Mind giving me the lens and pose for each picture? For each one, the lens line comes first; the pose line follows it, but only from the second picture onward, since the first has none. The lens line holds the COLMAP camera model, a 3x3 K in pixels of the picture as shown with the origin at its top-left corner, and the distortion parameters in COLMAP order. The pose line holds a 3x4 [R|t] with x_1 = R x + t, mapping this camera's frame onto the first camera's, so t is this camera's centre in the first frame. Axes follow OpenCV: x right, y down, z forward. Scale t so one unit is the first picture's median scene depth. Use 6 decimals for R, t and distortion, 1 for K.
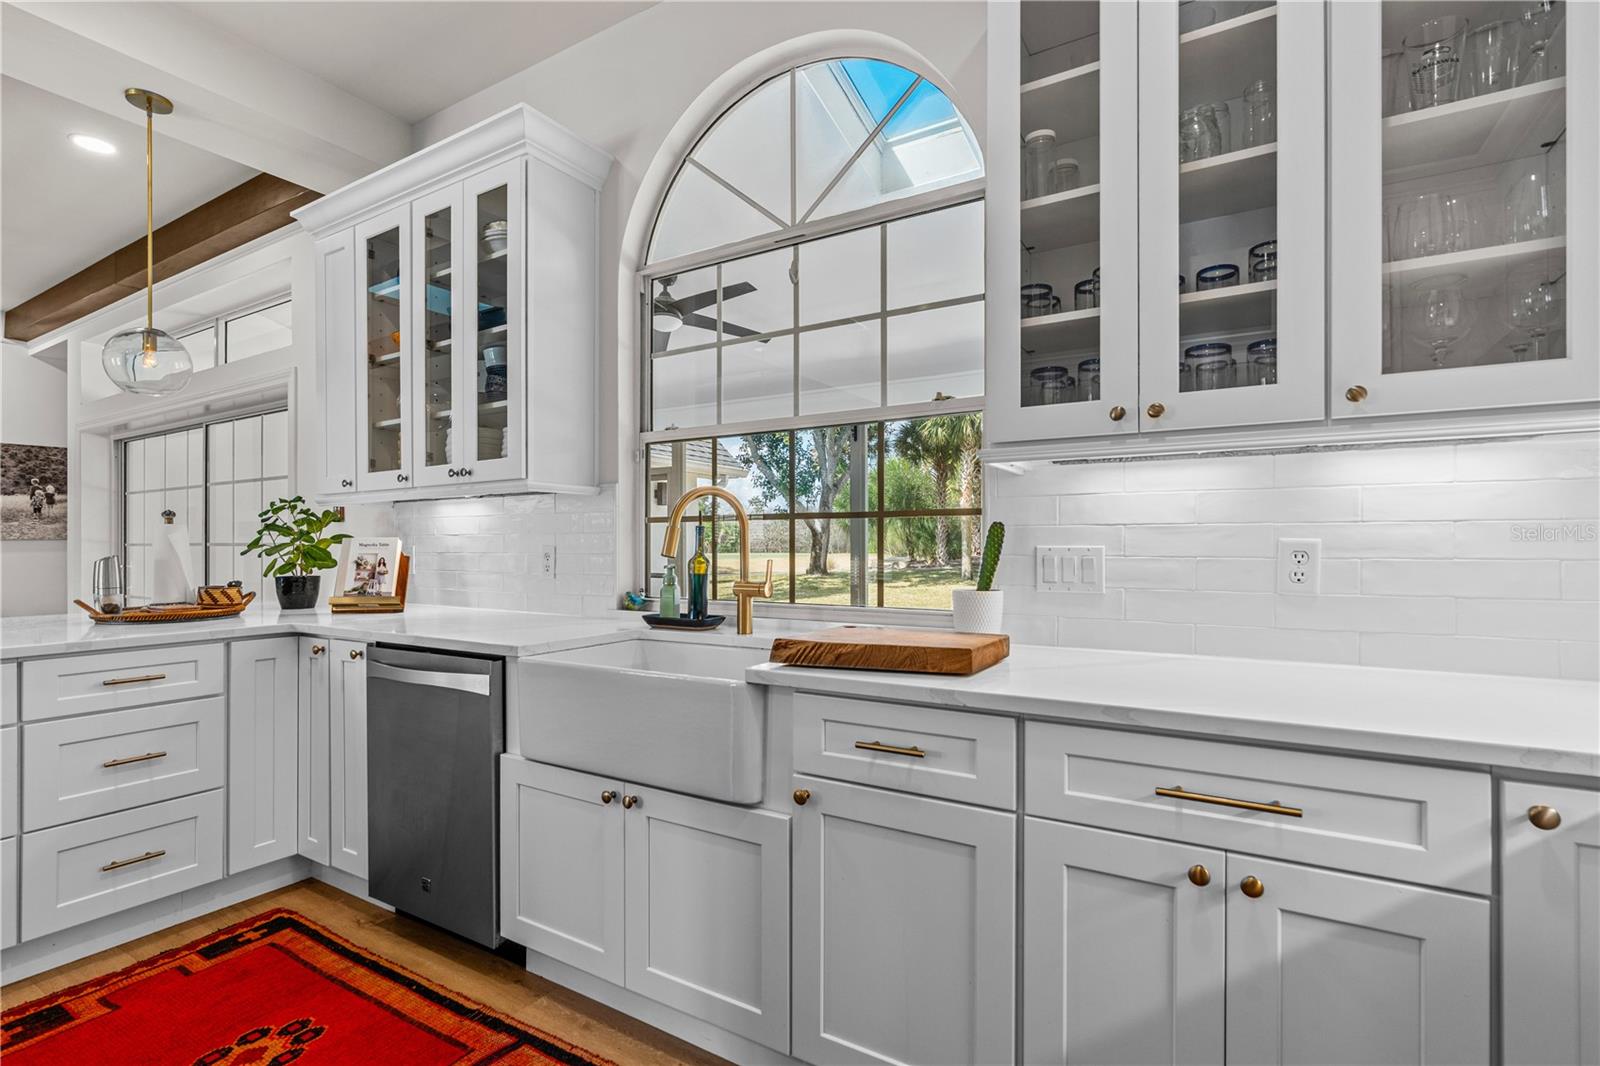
lens RADIAL K [[730.5, 0, 809.2], [0, 730.5, 544.1], [0, 0, 1]] dist [-0.007450, 0.002625]
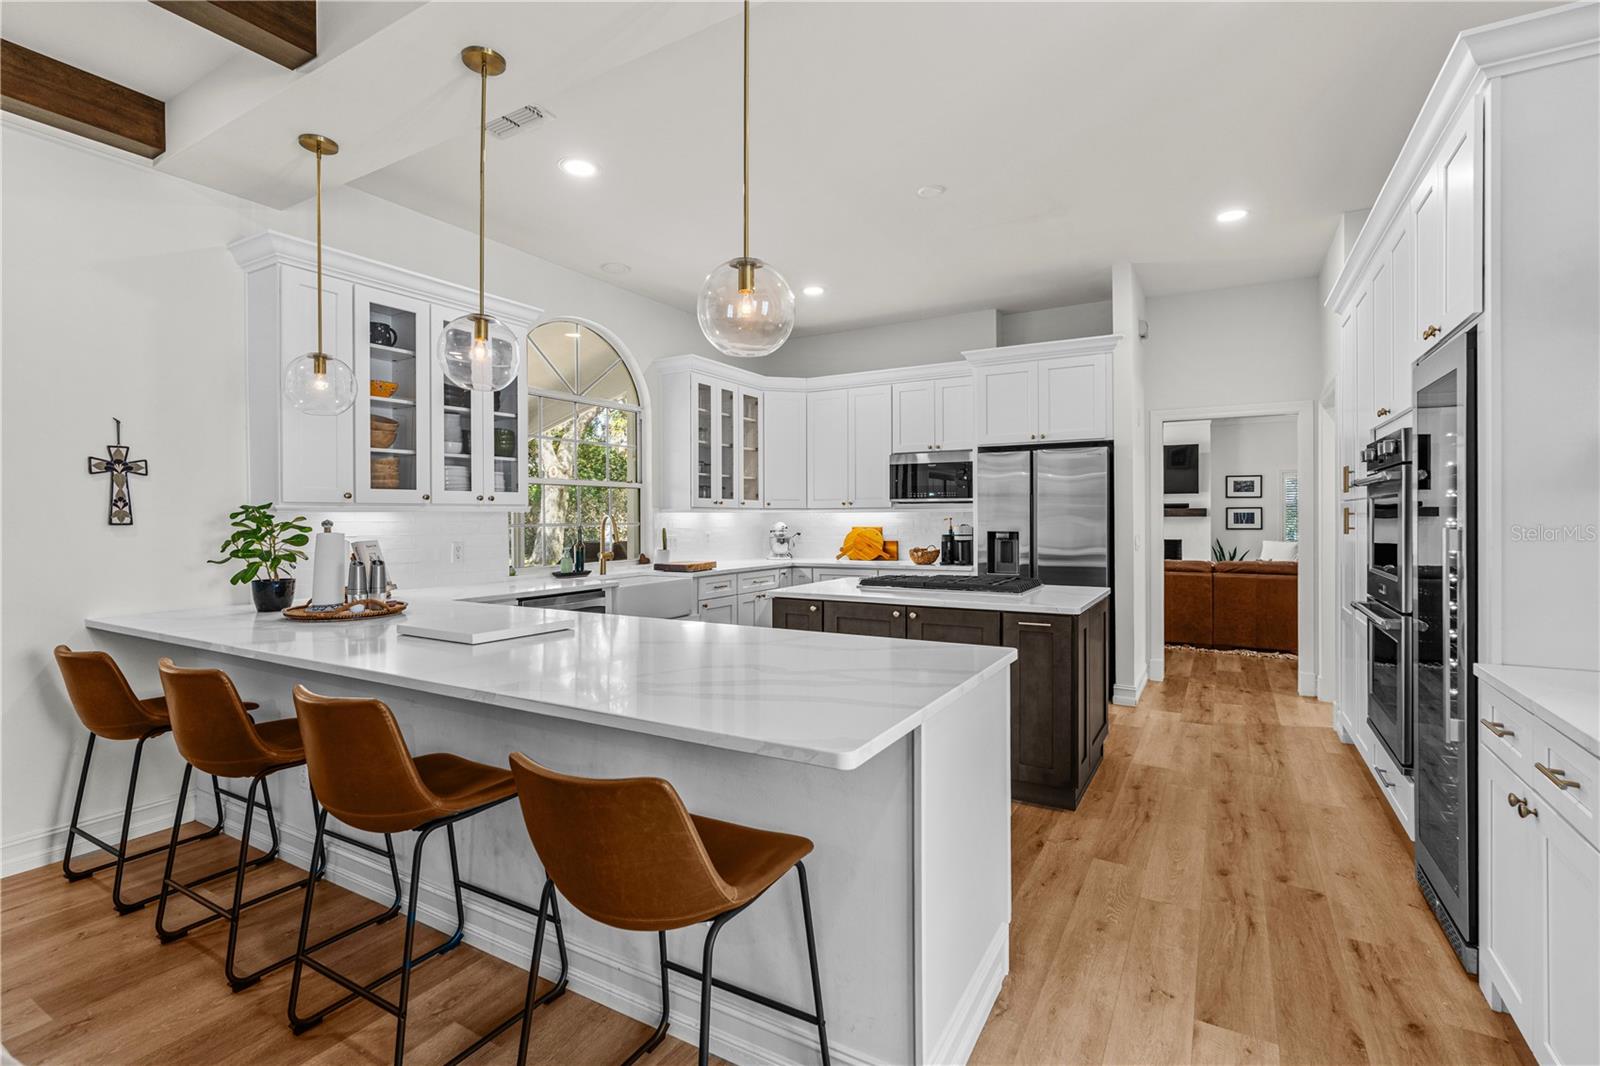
lens RADIAL K [[730.5, 0, 837.1], [0, 730.5, 520.1], [0, 0, 1]] dist [-0.007450, 0.002625]
pose [[-0.039998, 0.000094, 0.999200, -2.654067], [0.005825, 0.999983, 0.000139, -0.054687], [-0.999183, 0.005826, -0.039998, 0.350868]]
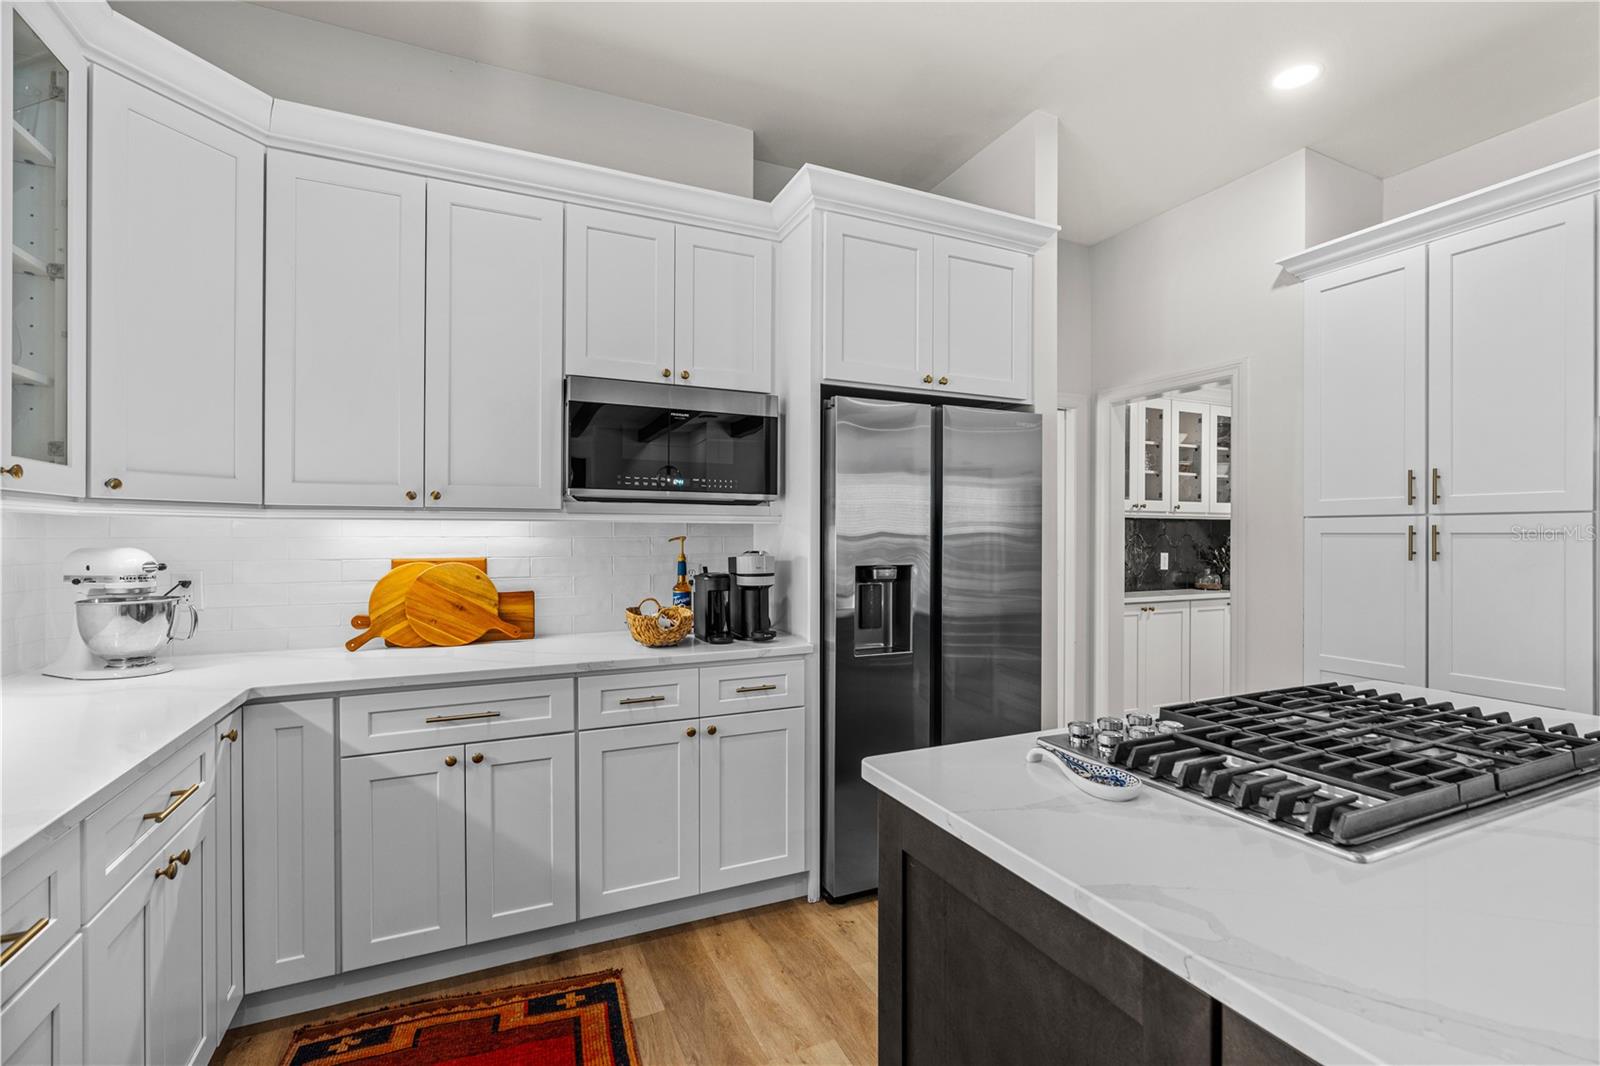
lens RADIAL K [[717.7, 0, 798.8], [0, 717.7, 539.4], [0, 0, 1]] dist [-0.003533, 0.000304]
pose [[-0.828970, -0.000990, 0.559292, -0.564190], [0.002481, 0.999982, 0.005447, -0.062553], [-0.559288, 0.005903, -0.828953, 0.785152]]
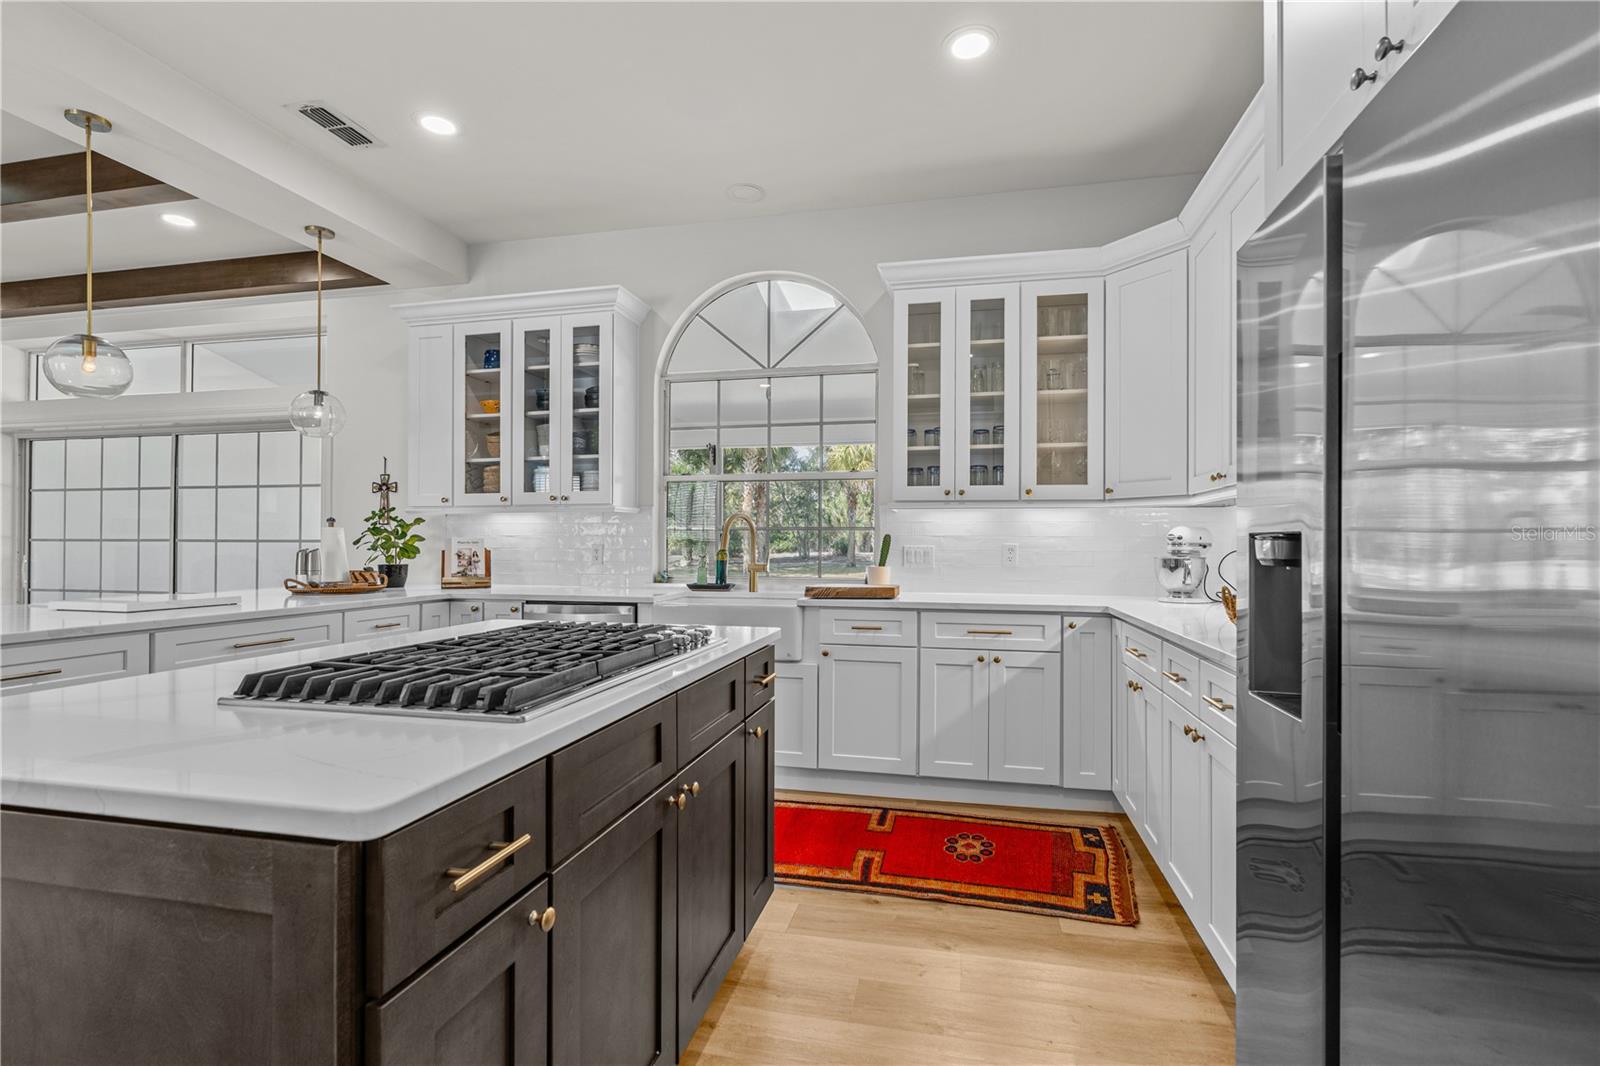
lens RADIAL K [[730.5, 0, 798.9], [0, 730.5, 541.2], [0, 0, 1]] dist [-0.007450, 0.002625]
pose [[0.949897, 0.007857, 0.312465, -0.594986], [-0.006747, 0.999967, -0.004634, 0.001303], [-0.312491, 0.002294, 0.949918, -0.858857]]
